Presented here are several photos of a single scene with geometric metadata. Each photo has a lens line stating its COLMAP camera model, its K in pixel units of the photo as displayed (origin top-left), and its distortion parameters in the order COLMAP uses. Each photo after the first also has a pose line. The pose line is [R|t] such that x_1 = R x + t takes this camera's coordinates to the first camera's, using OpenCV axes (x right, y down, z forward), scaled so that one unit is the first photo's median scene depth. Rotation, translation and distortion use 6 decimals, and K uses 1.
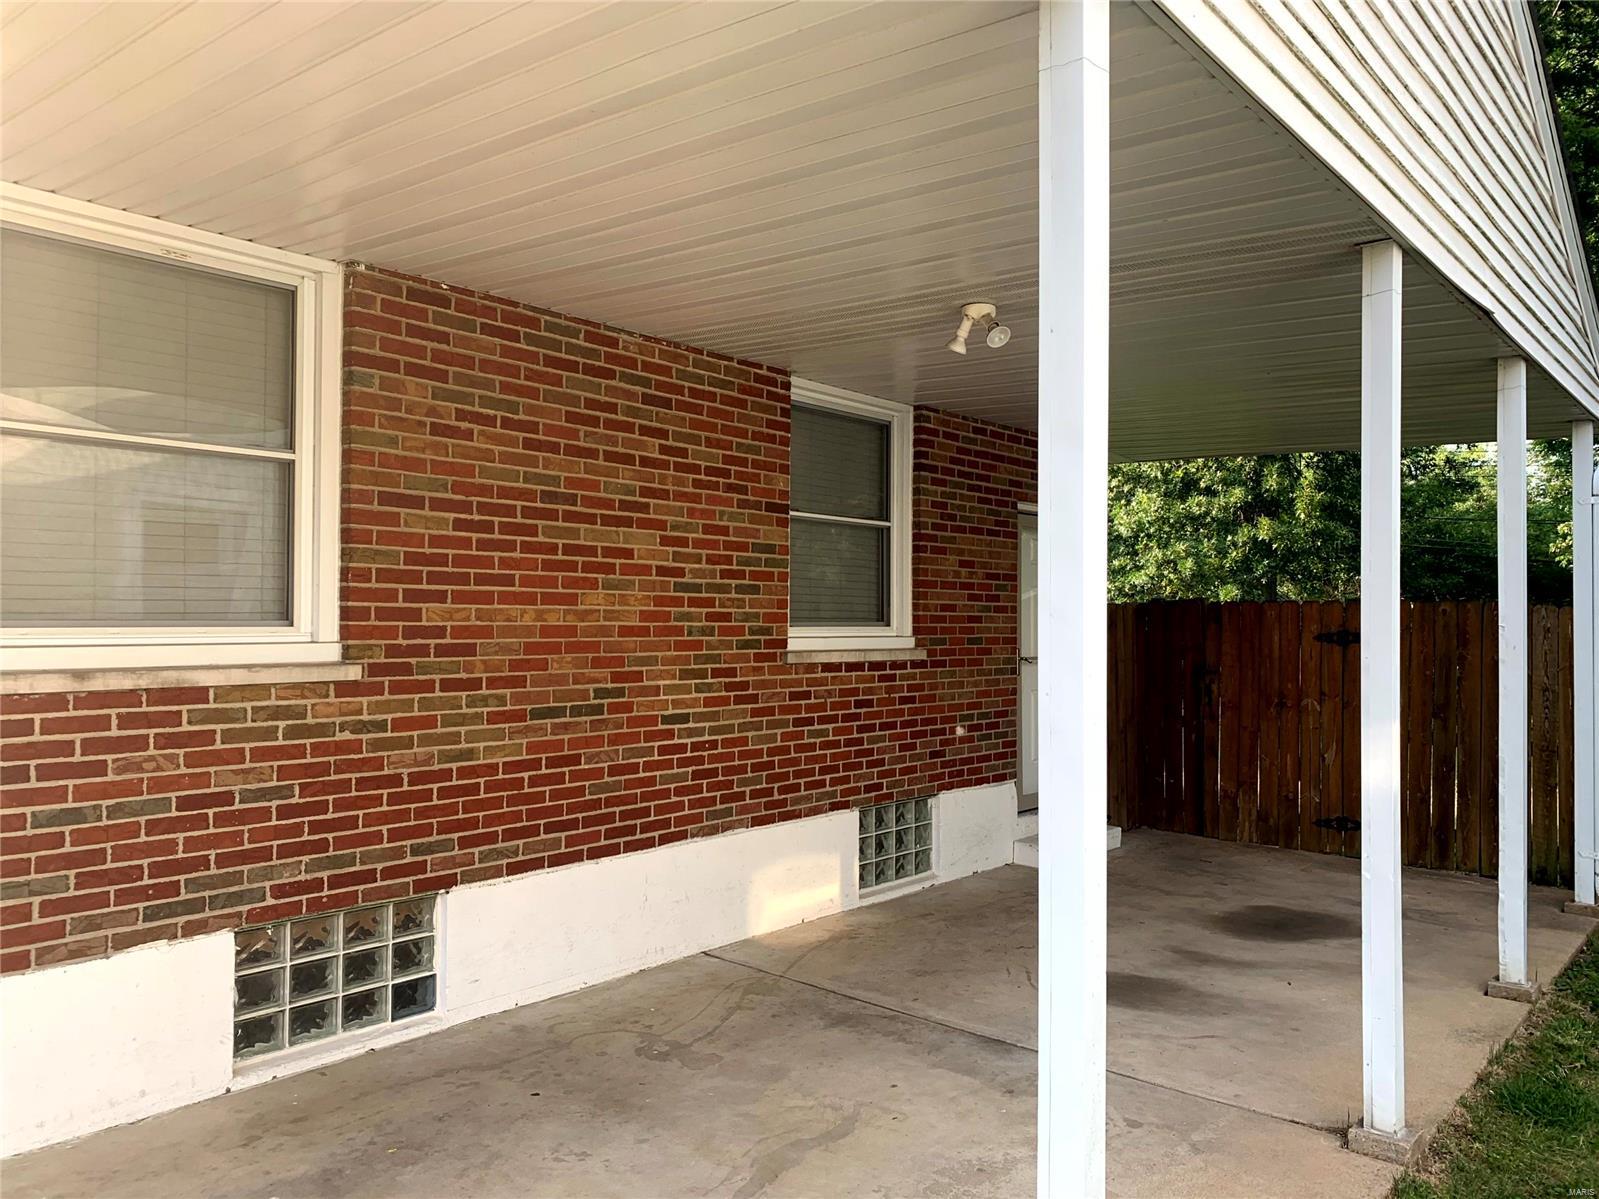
lens RADIAL K [[1200.8, 0, 793.7], [0, 1200.8, 594.6], [0, 0, 1]] dist [0.058098, -0.064138]
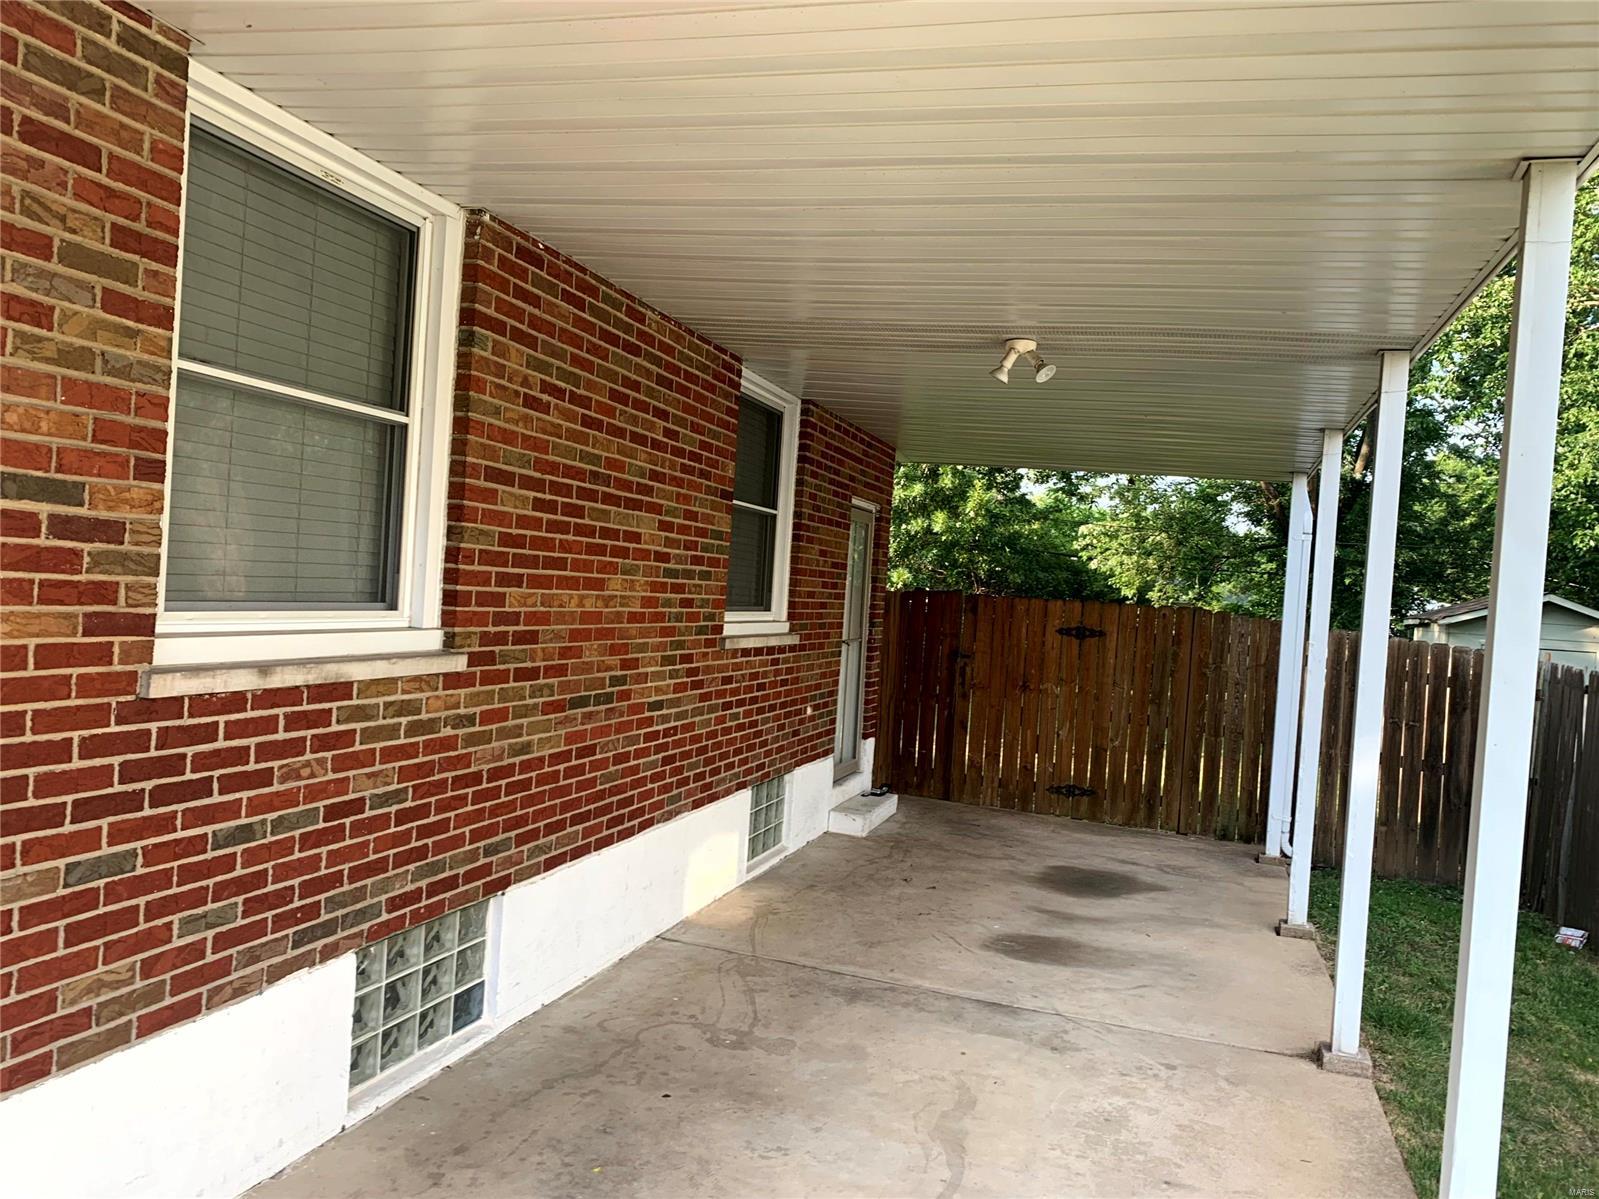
lens RADIAL K [[1199.9, 0, 793.1], [0, 1199.9, 601.4], [0, 0, 1]] dist [0.089447, -0.127686]
pose [[0.922679, 0.048785, 0.382471, -0.457682], [-0.066958, 0.997165, 0.034341, -0.028882], [-0.379712, -0.057295, 0.923329, 0.057722]]
